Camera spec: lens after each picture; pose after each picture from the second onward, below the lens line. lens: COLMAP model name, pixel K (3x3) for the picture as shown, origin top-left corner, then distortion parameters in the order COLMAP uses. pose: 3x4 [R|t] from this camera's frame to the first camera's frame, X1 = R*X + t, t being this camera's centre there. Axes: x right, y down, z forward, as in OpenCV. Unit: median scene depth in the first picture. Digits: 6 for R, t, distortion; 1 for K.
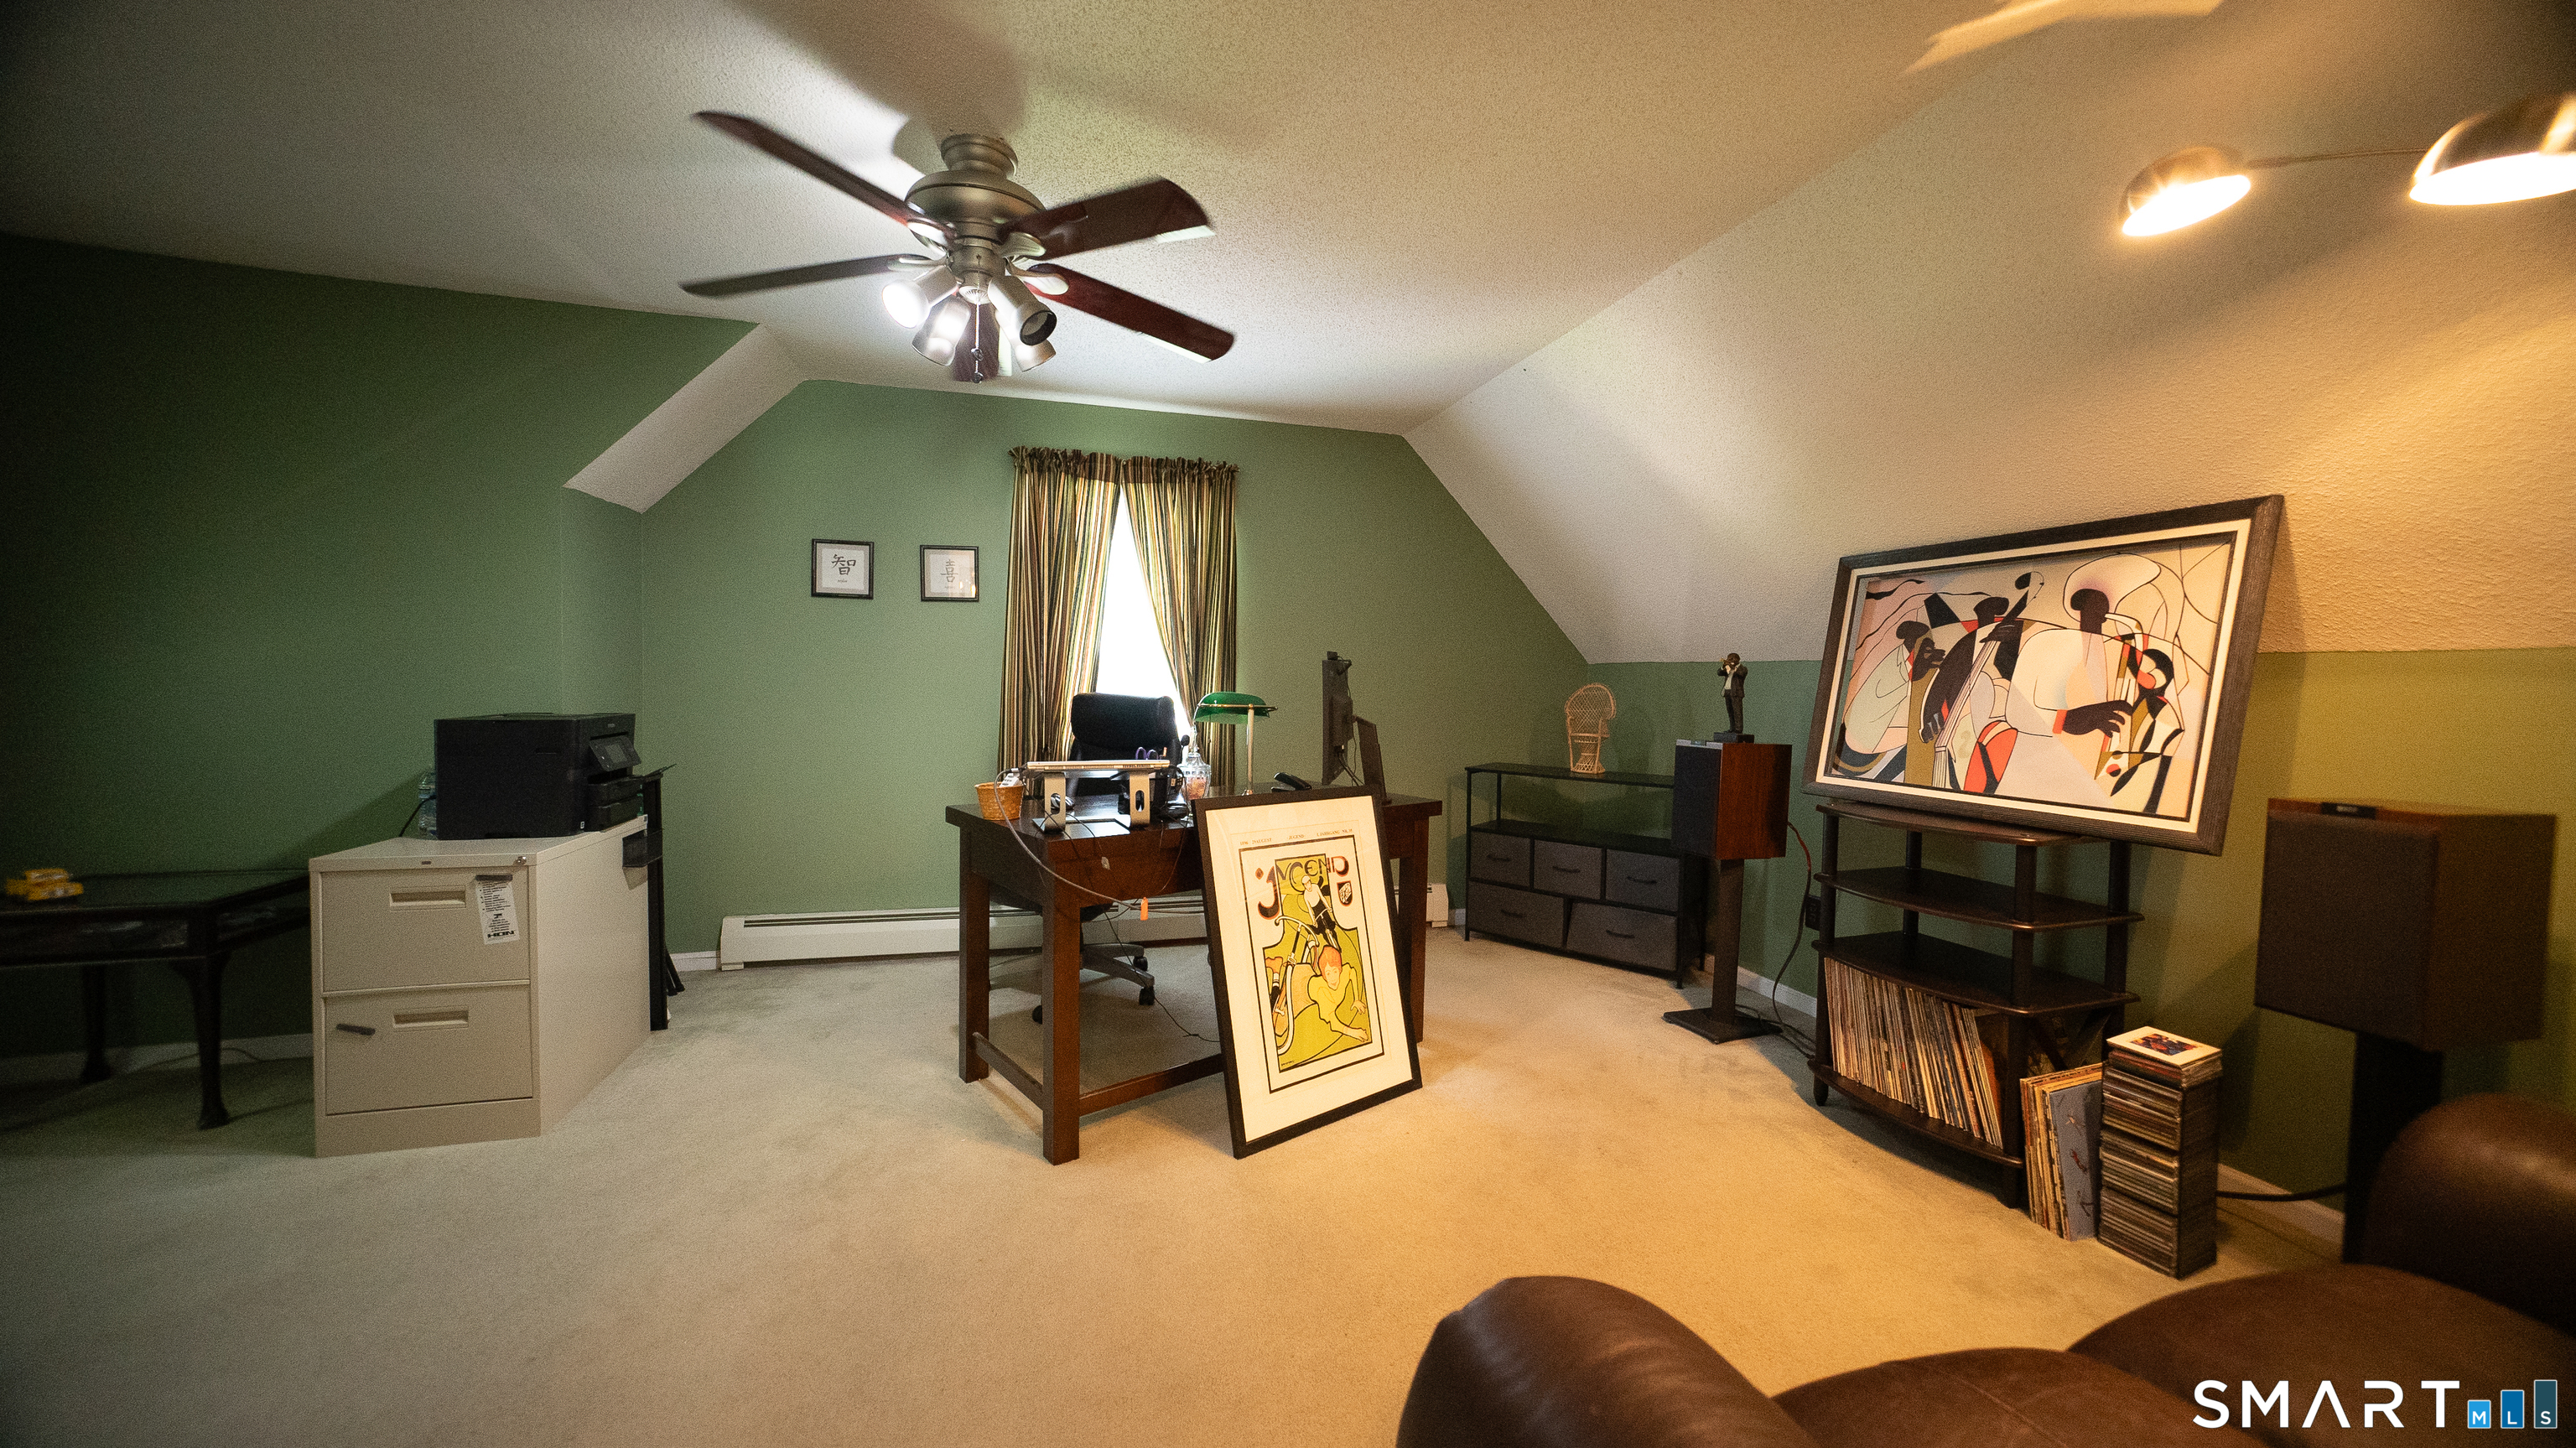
lens RADIAL K [[935.3, 0, 1276.3], [0, 935.3, 721.6], [0, 0, 1]] dist [-0.000796, 0.000437]
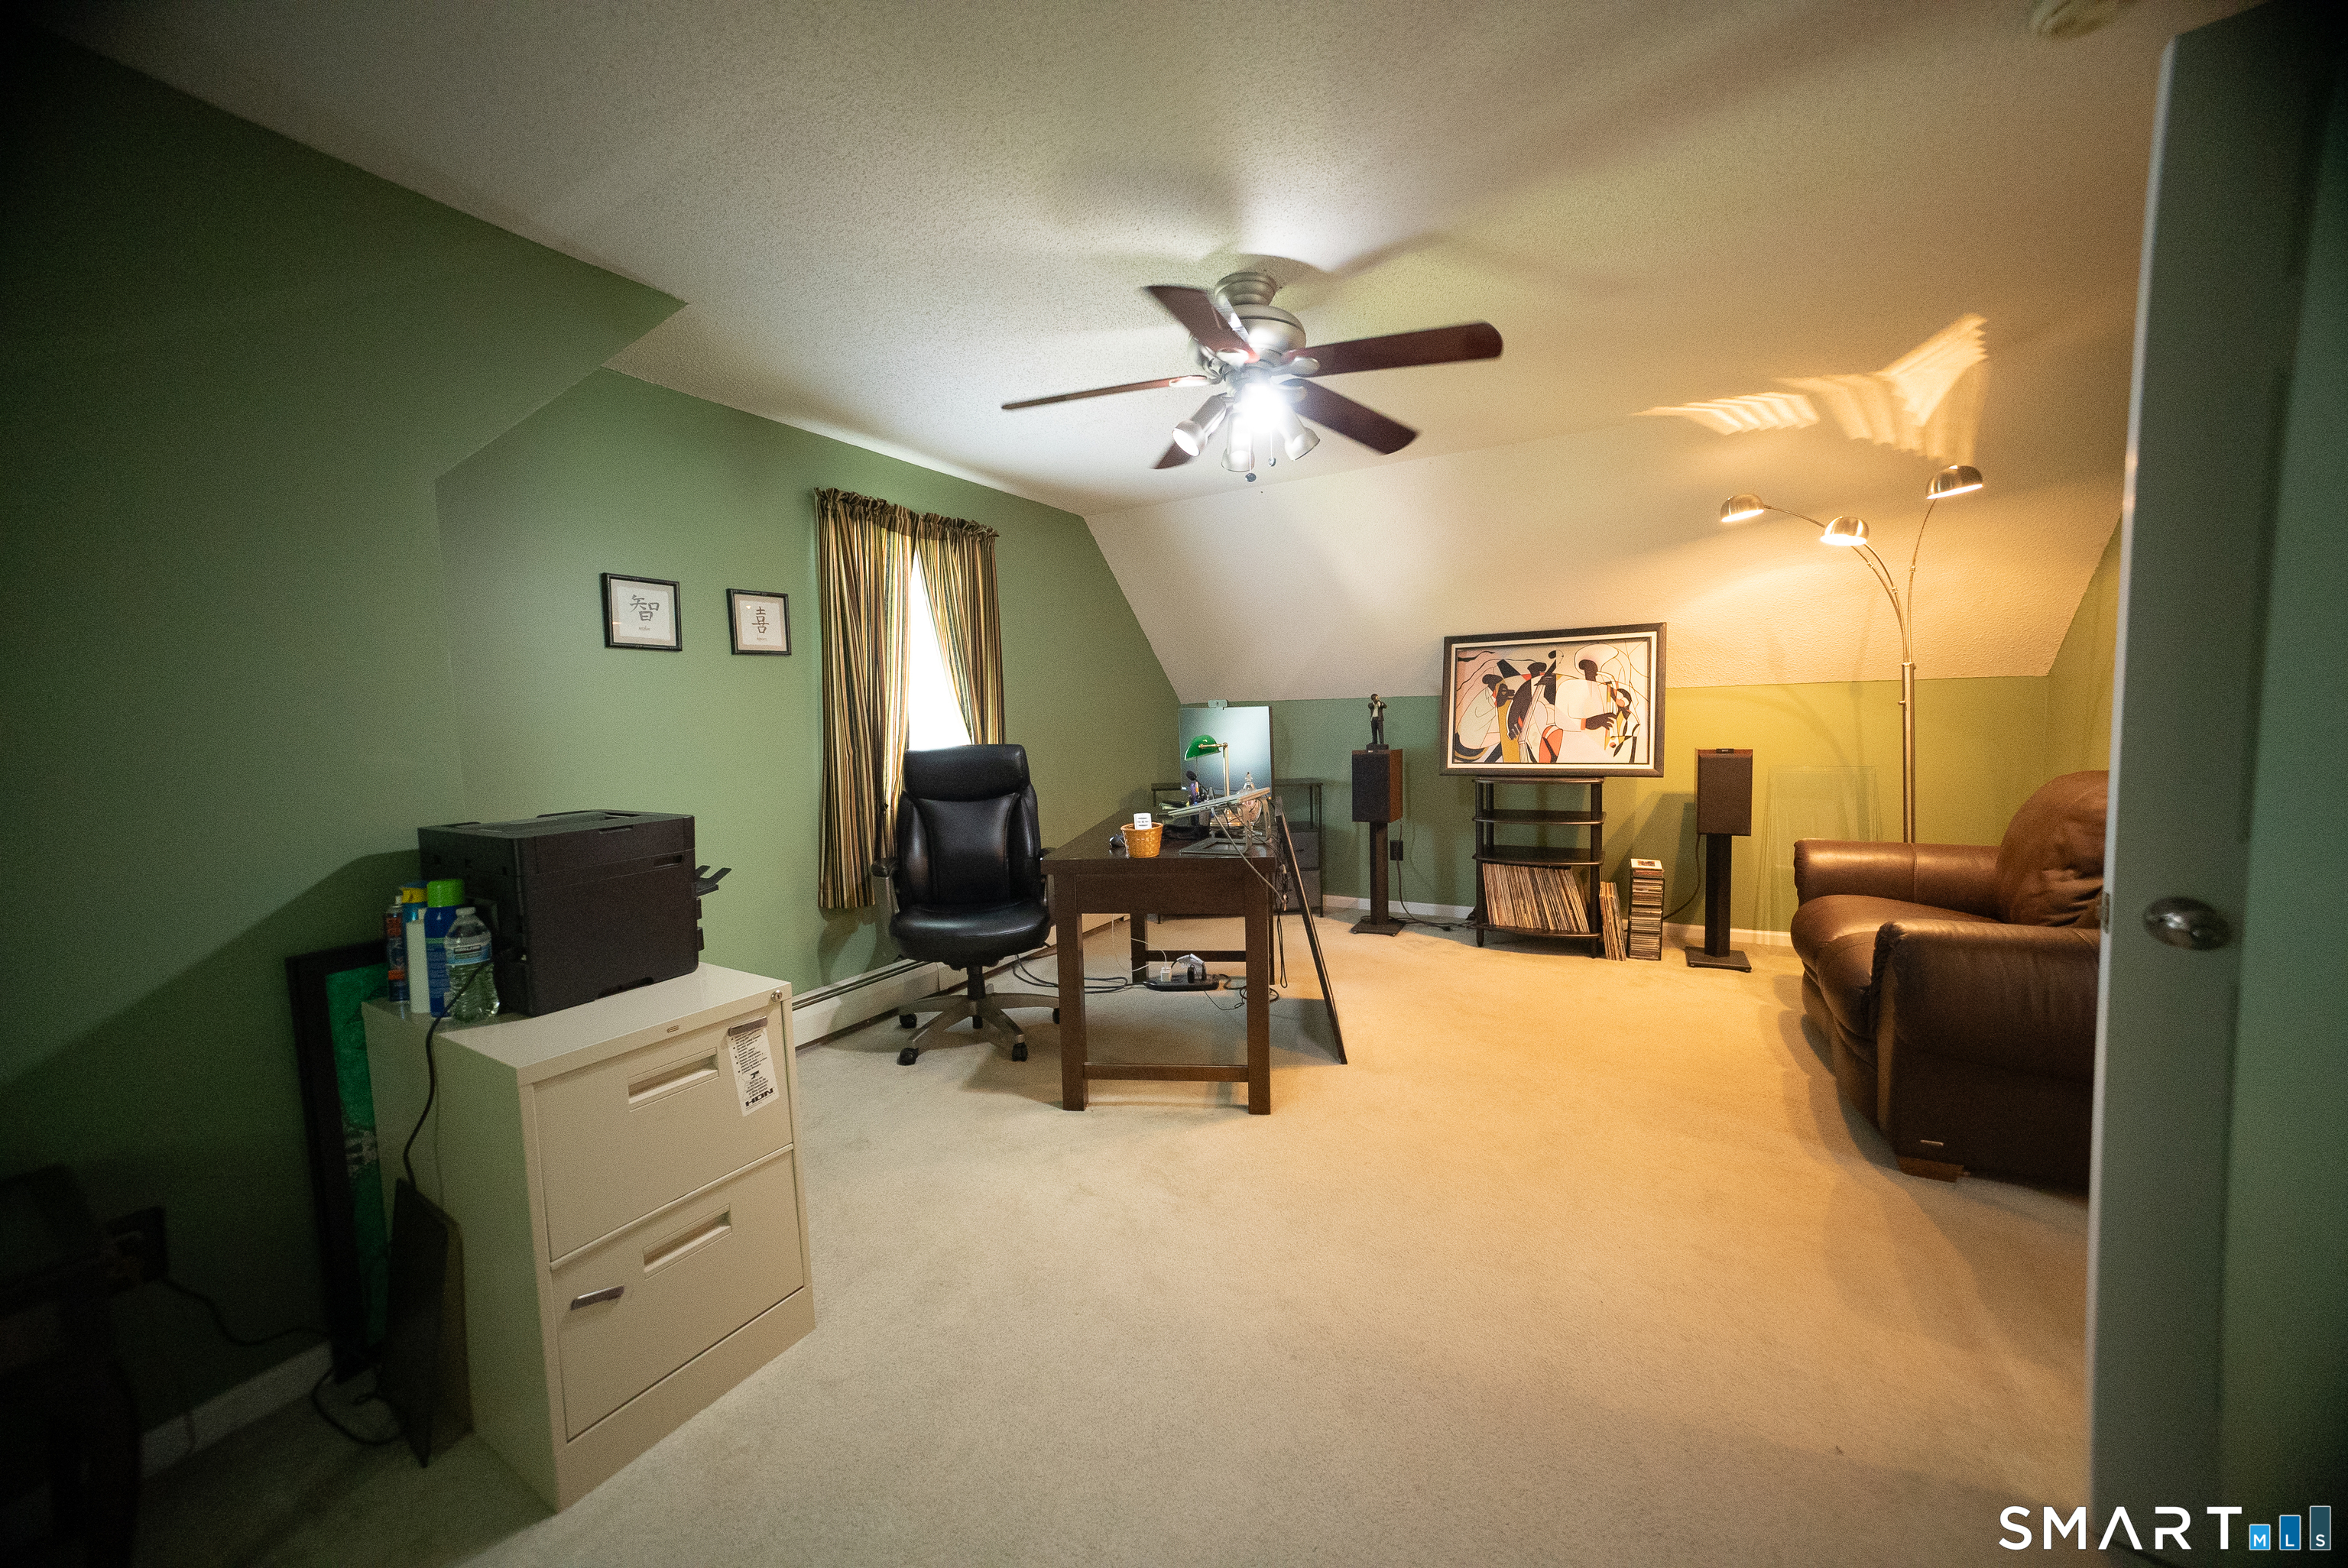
lens RADIAL K [[841.4, 0, 1193.0], [0, 841.4, 777.8], [0, 0, 1]] dist [-0.013627, 0.000214]
pose [[0.715112, -0.091227, 0.693031, -0.986272], [0.073792, 0.995760, 0.054934, -0.043119], [-0.695104, 0.011856, 0.718811, 0.247234]]
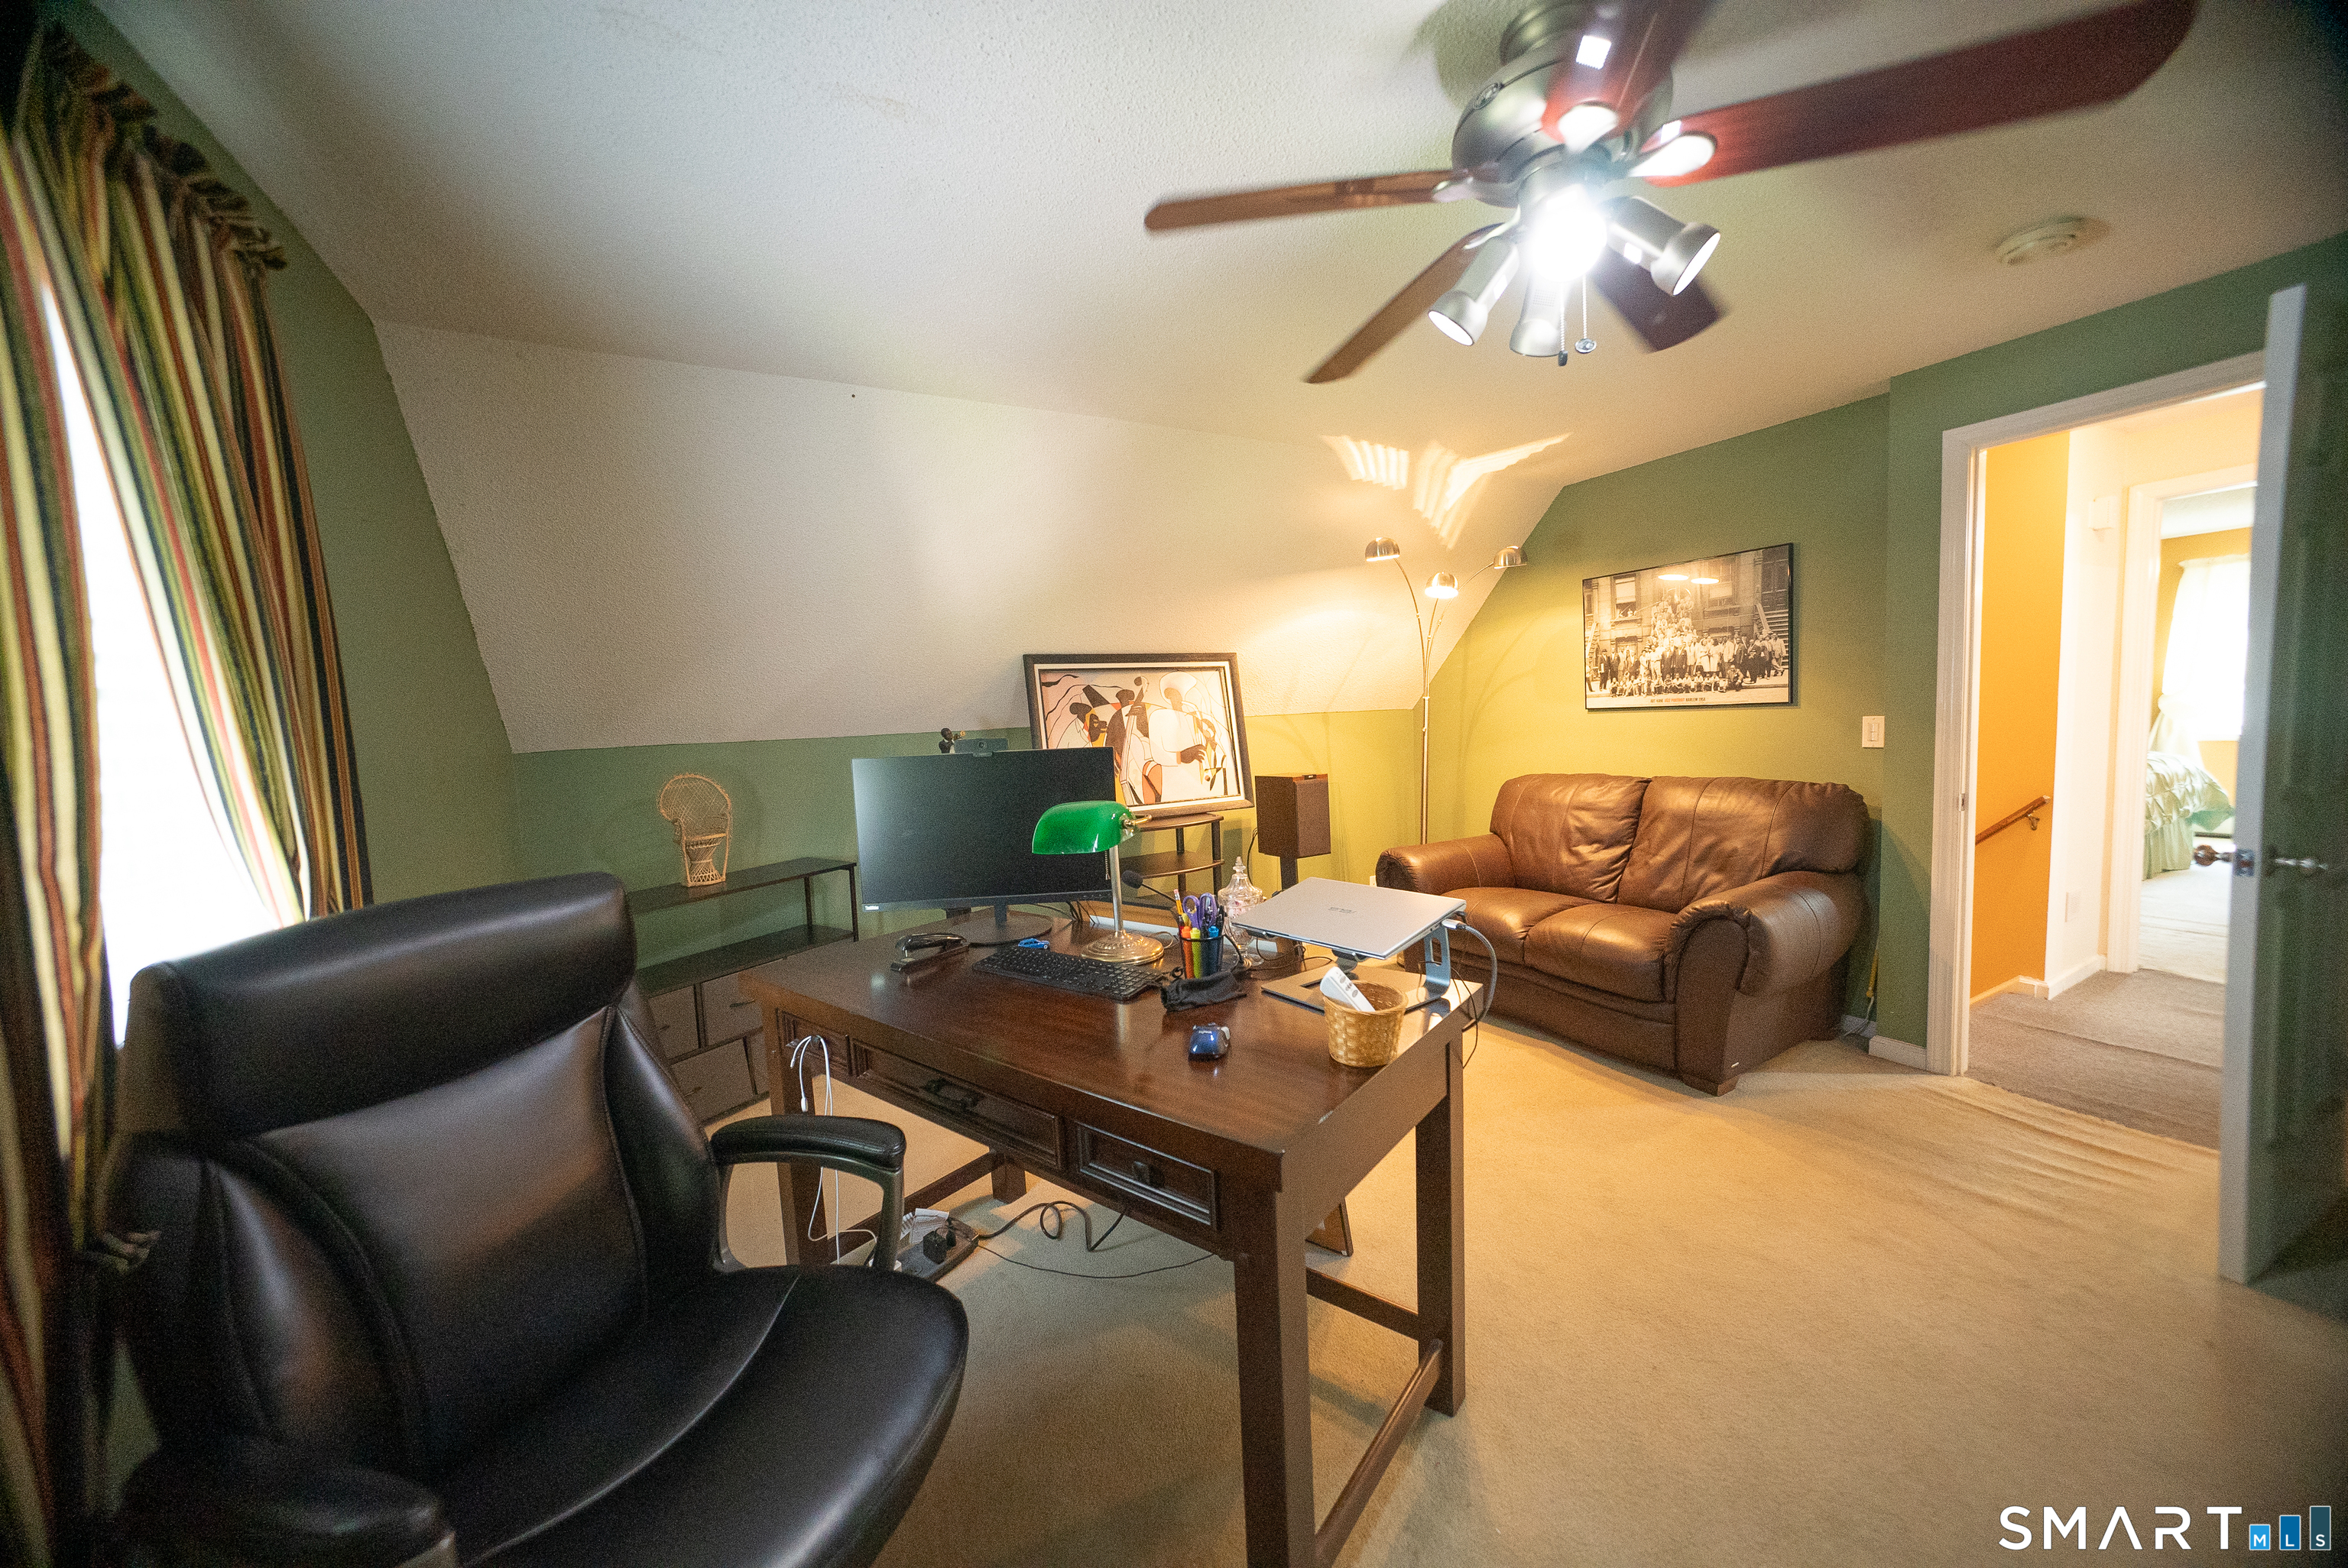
lens RADIAL K [[841.4, 0, 1178.4], [0, 841.4, 787.5], [0, 0, 1]] dist [-0.013627, 0.000214]
pose [[-0.232599, -0.091780, 0.968232, -0.757486], [0.085612, 0.989741, 0.114386, -0.124793], [-0.968797, 0.109498, -0.222356, 1.275705]]
